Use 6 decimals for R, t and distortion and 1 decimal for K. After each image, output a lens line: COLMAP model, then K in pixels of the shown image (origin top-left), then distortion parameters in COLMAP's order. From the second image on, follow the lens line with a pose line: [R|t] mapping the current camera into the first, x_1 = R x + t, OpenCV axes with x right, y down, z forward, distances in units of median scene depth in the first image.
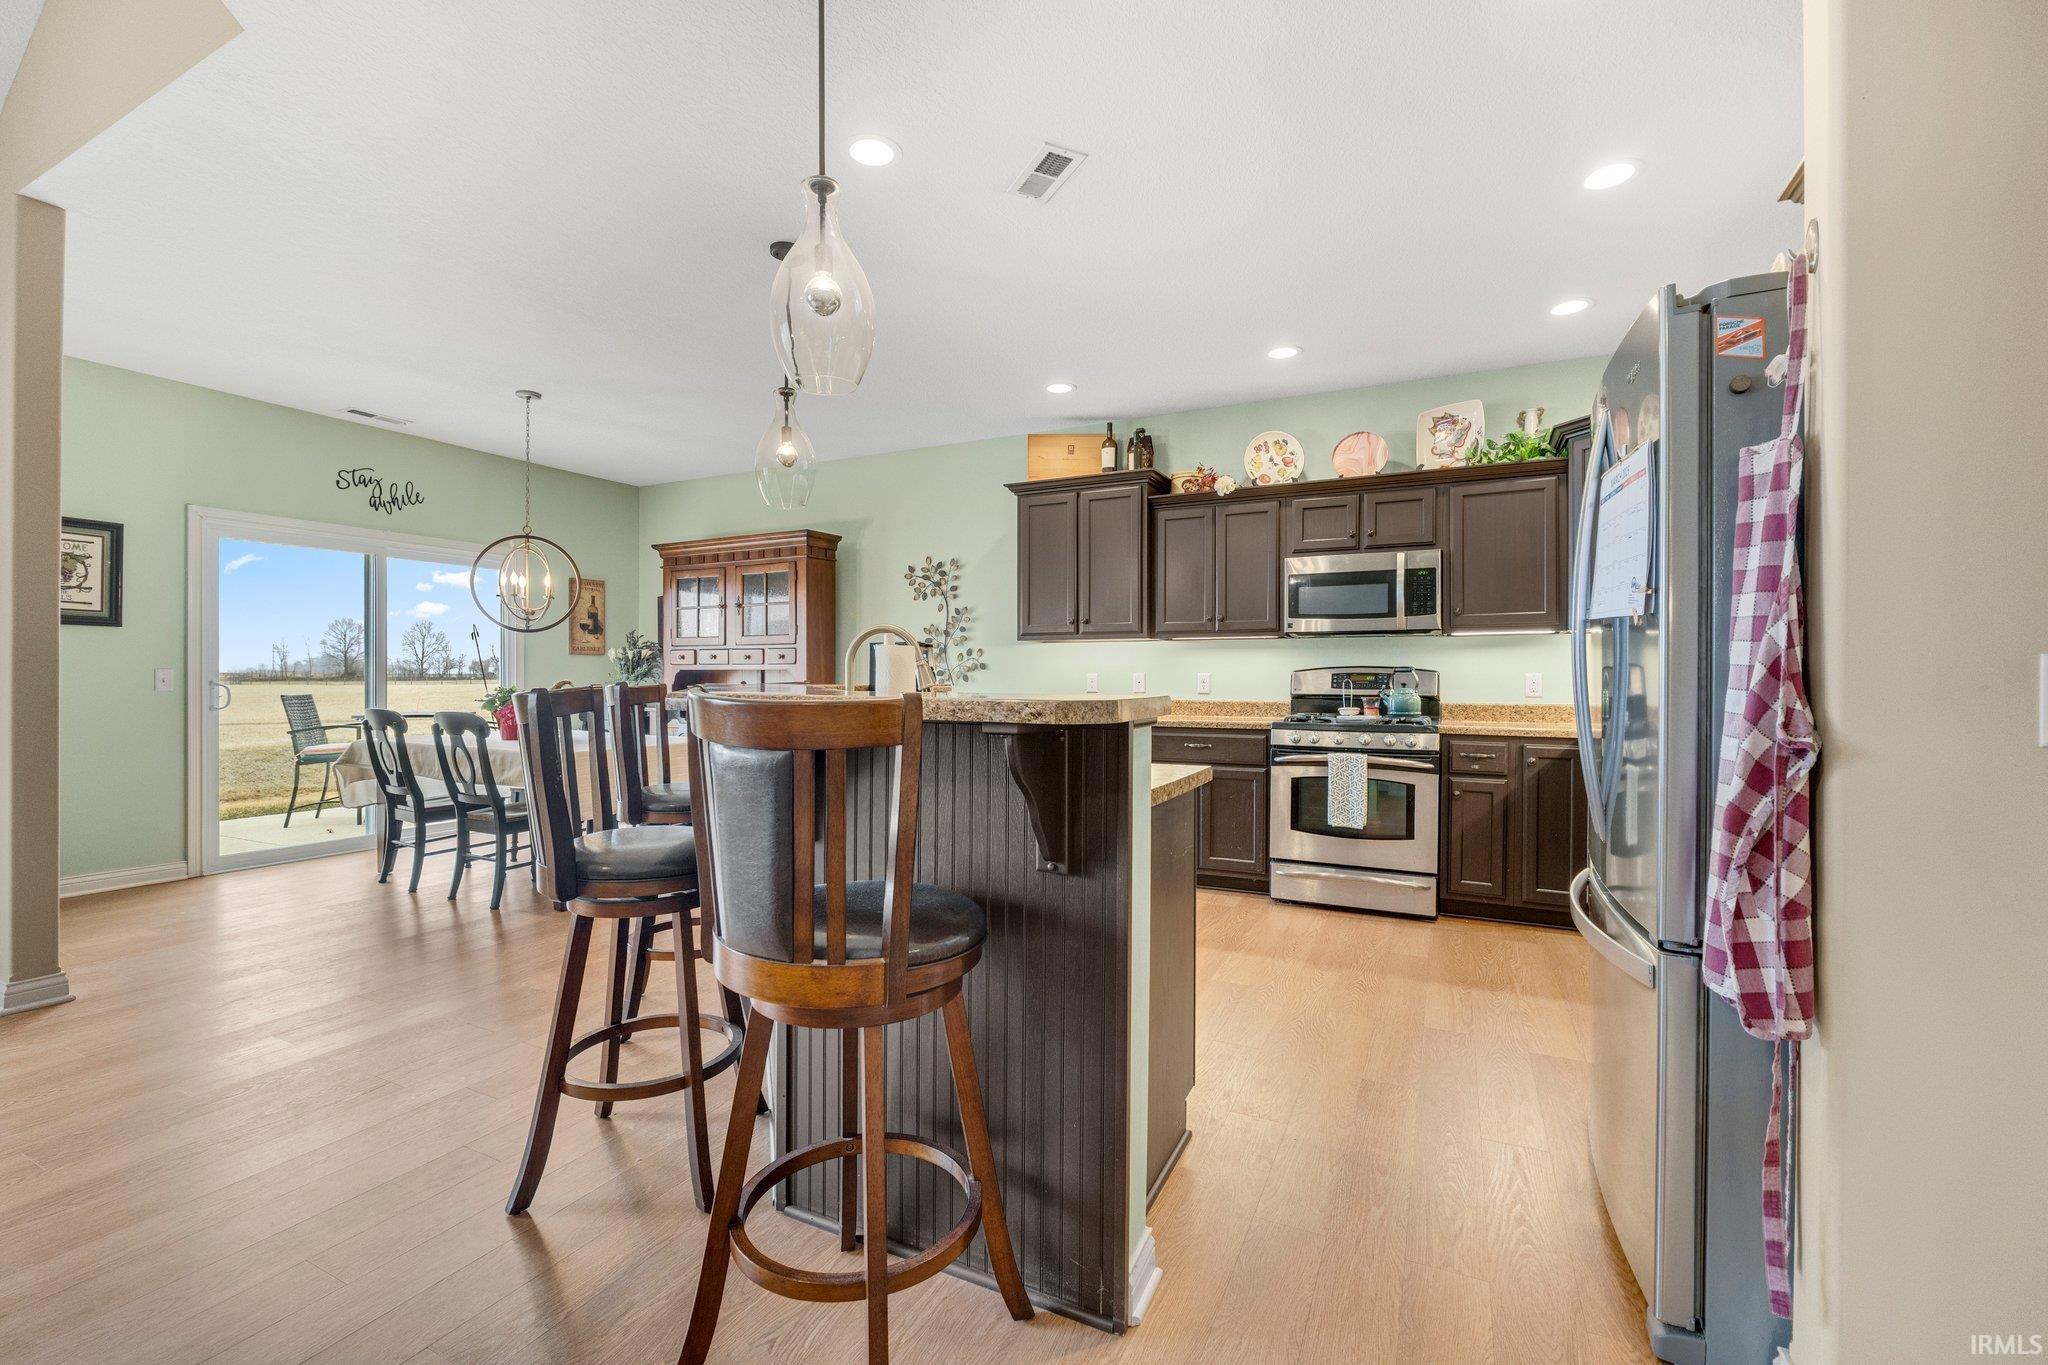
lens RADIAL K [[854.2, 0, 1021.3], [0, 854.2, 676.5], [0, 0, 1]] dist [-0.005291, -0.000627]
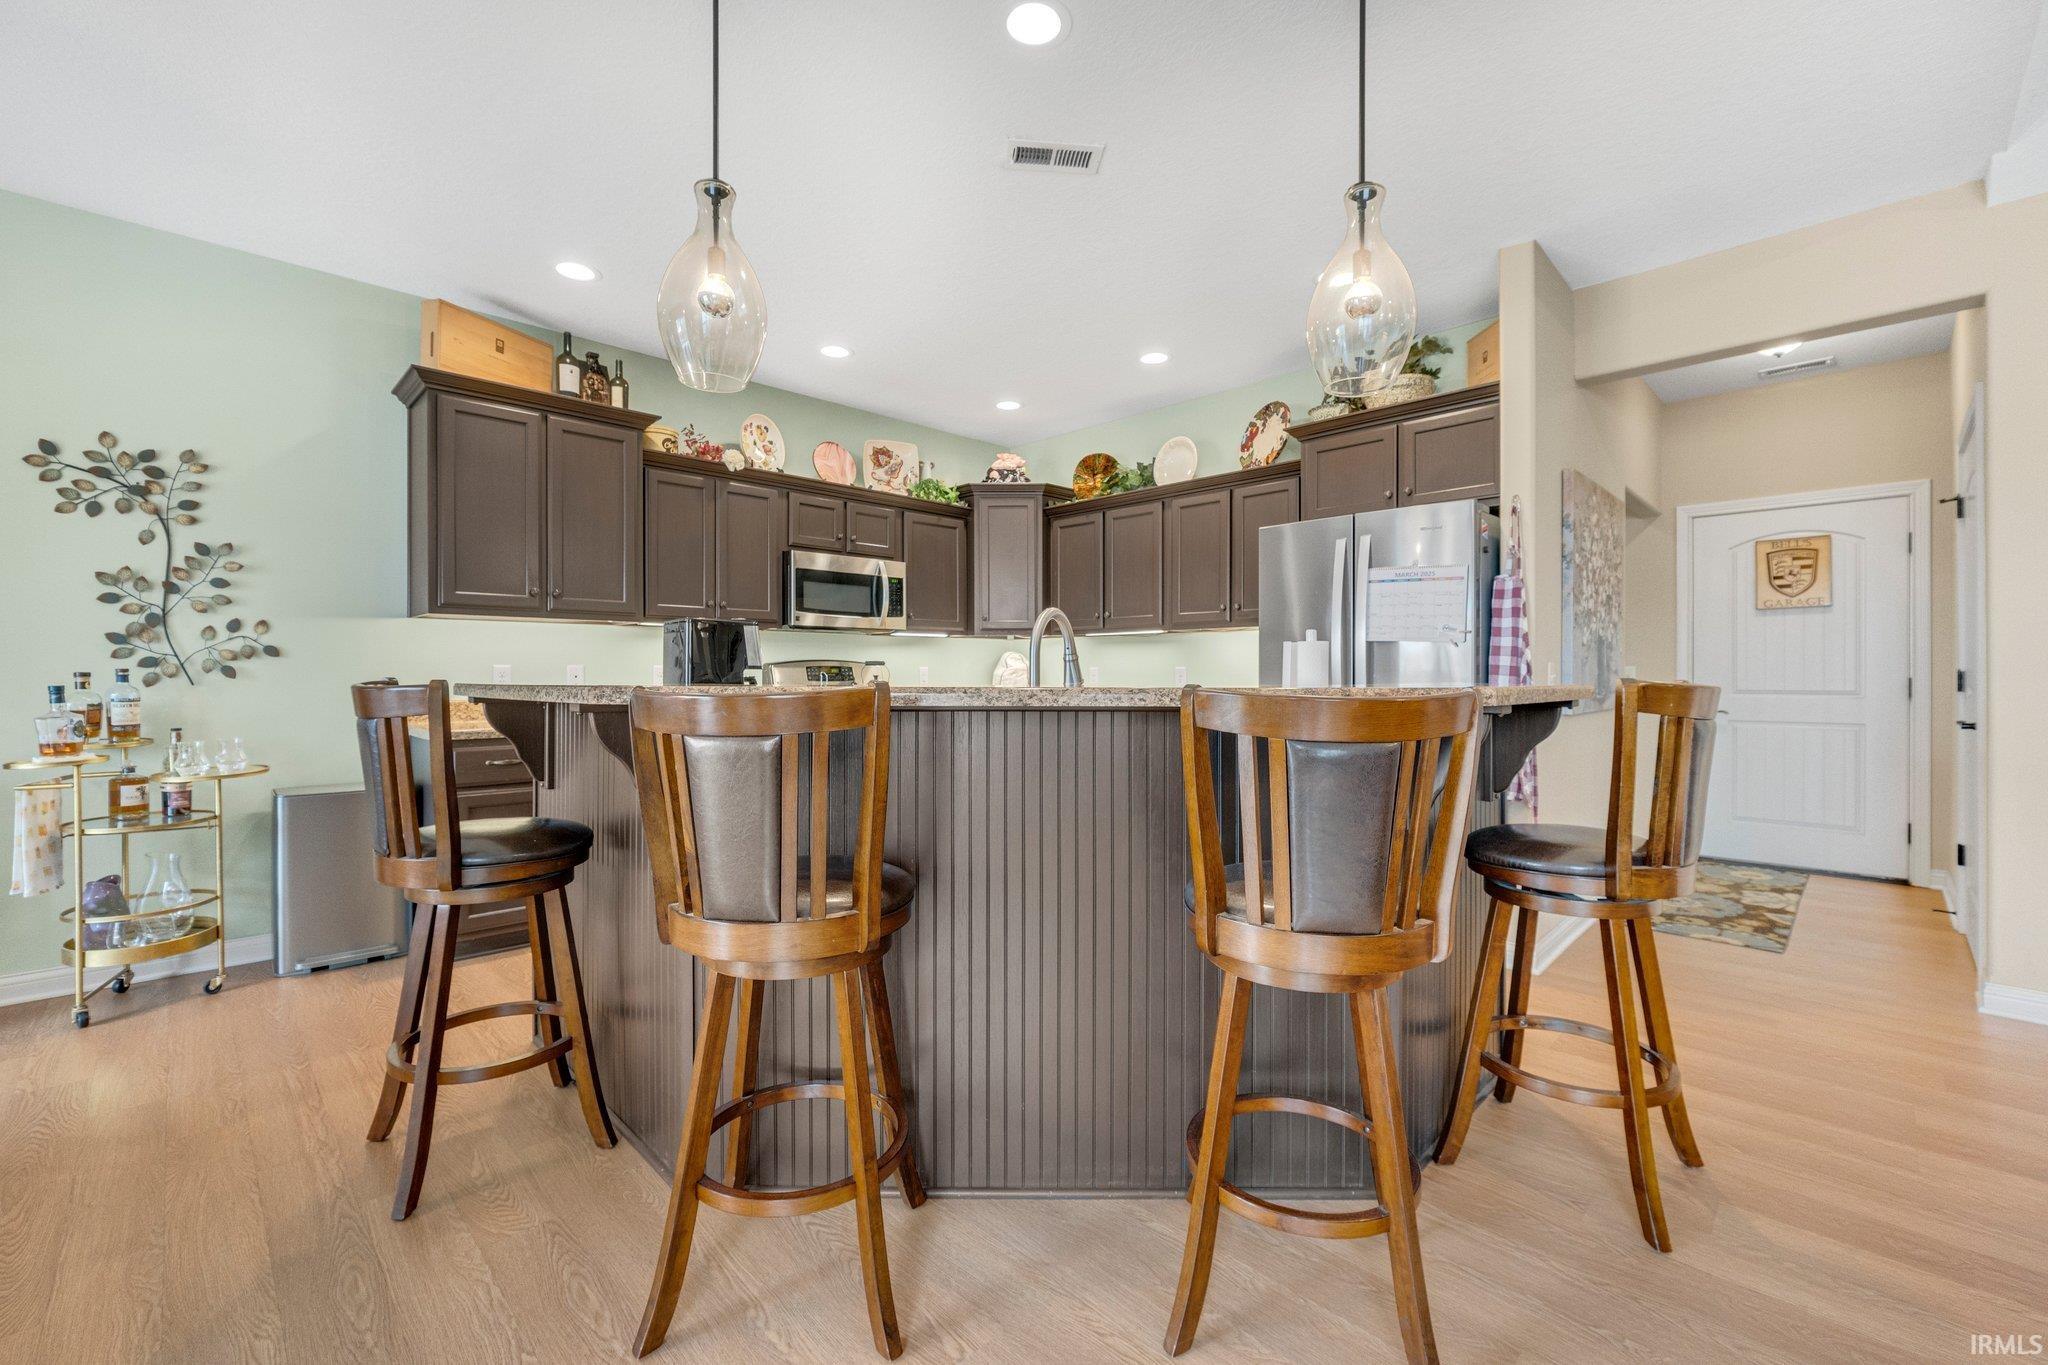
lens RADIAL K [[854.2, 0, 1021.3], [0, 854.2, 676.5], [0, 0, 1]] dist [-0.005291, -0.000627]
pose [[0.311031, -0.008555, 0.950361, -0.433401], [-0.001999, 0.999951, 0.009656, -0.001271], [-0.950398, -0.004903, 0.310999, 0.338010]]
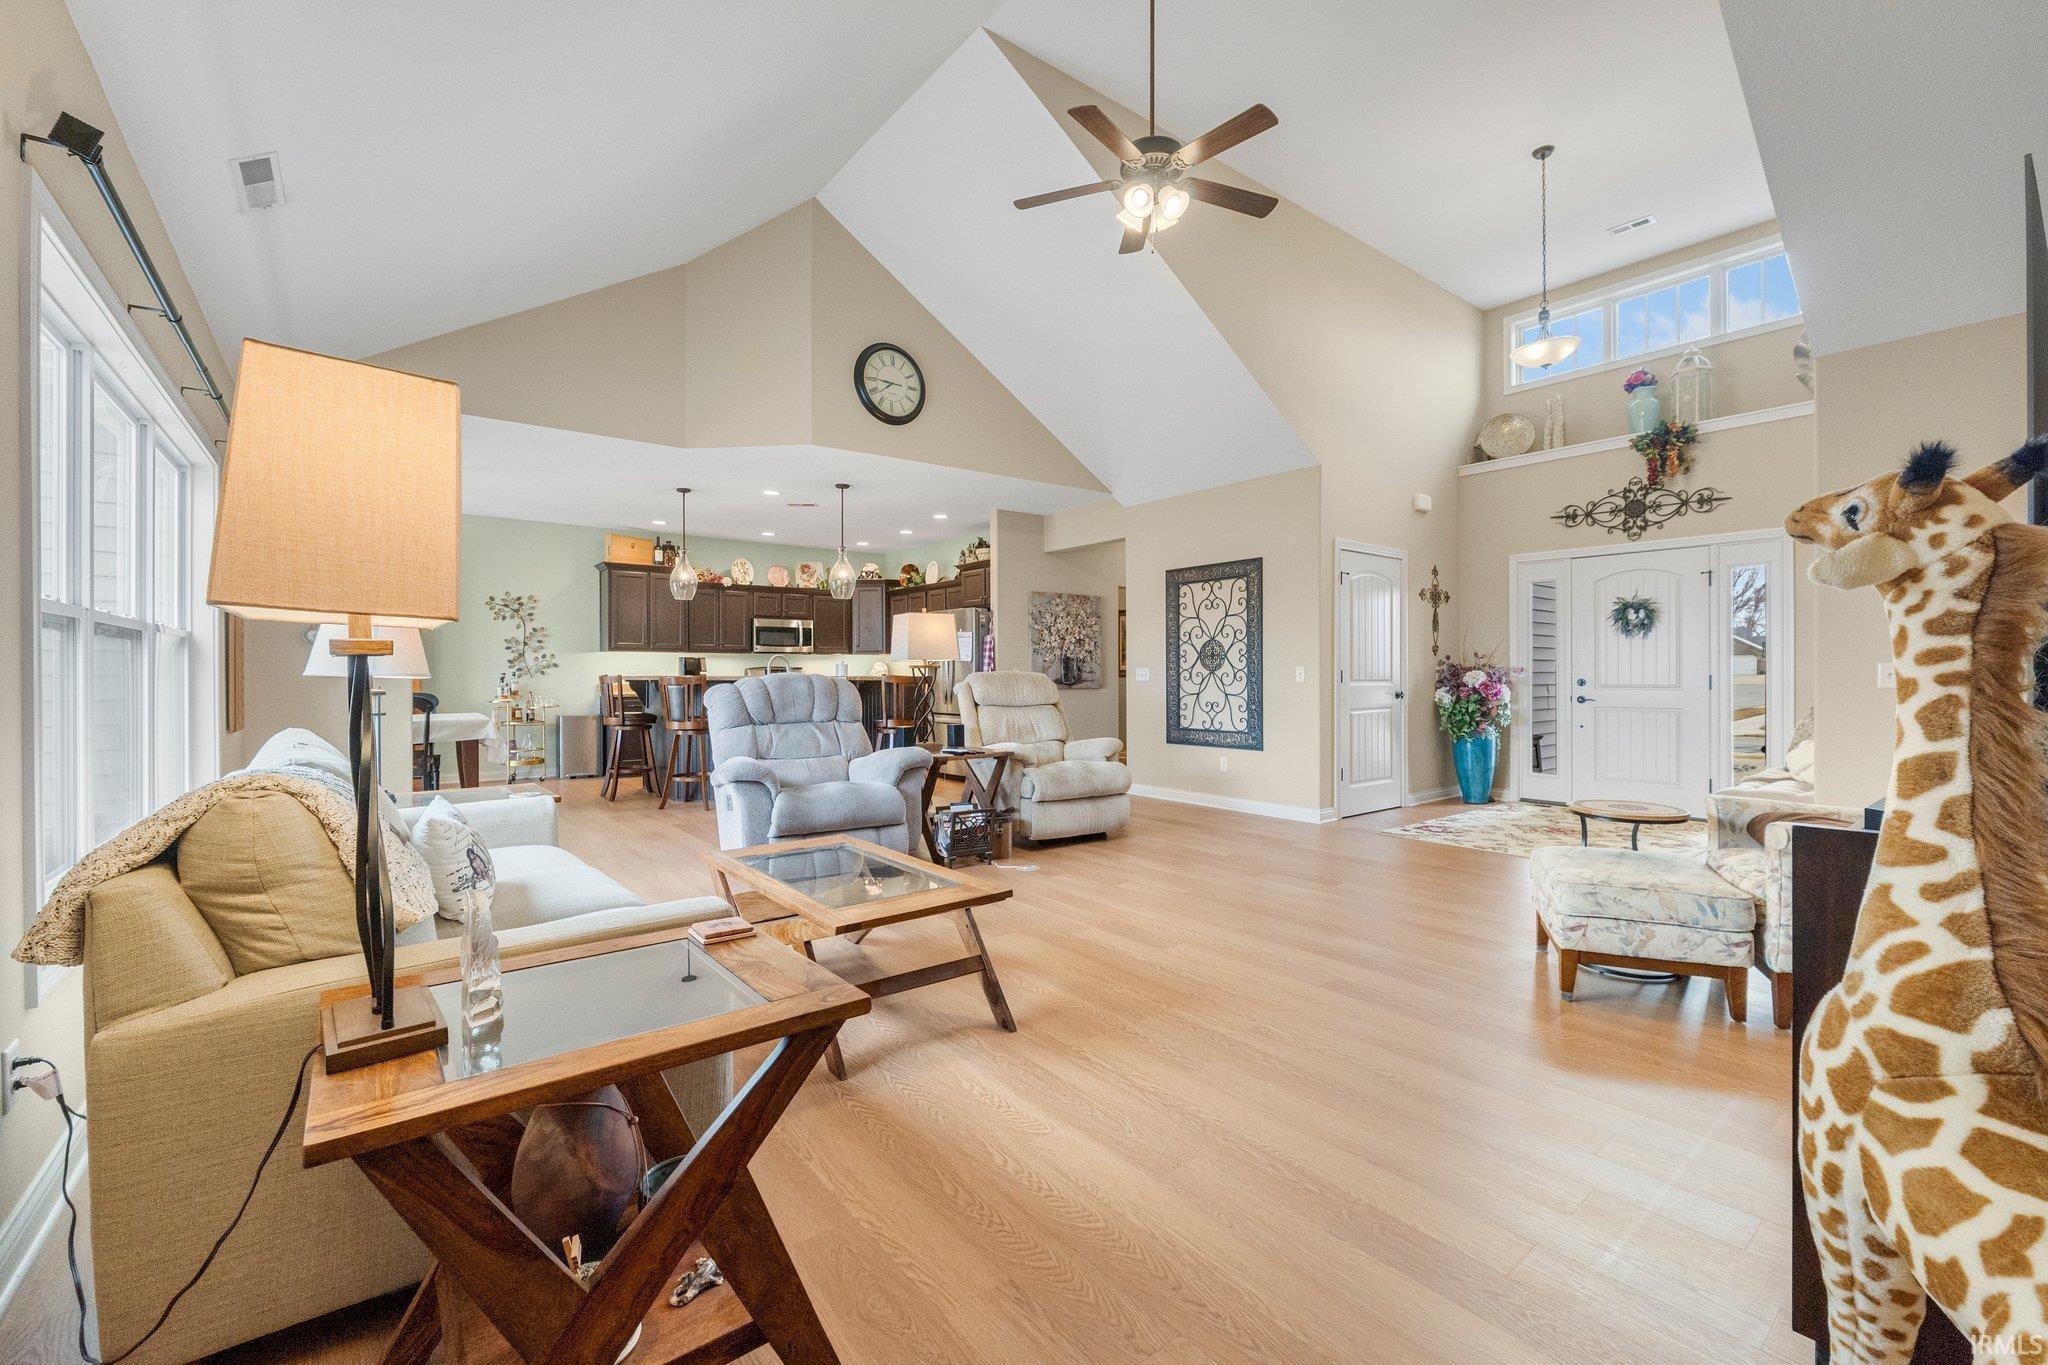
lens RADIAL K [[854.2, 0, 1021.3], [0, 854.2, 676.5], [0, 0, 1]] dist [-0.005291, -0.000627]
pose [[0.422502, -0.006925, 0.906335, -1.118828], [0.002608, 0.999976, 0.006425, 0.001002], [-0.906358, -0.000351, 0.422510, -0.461310]]
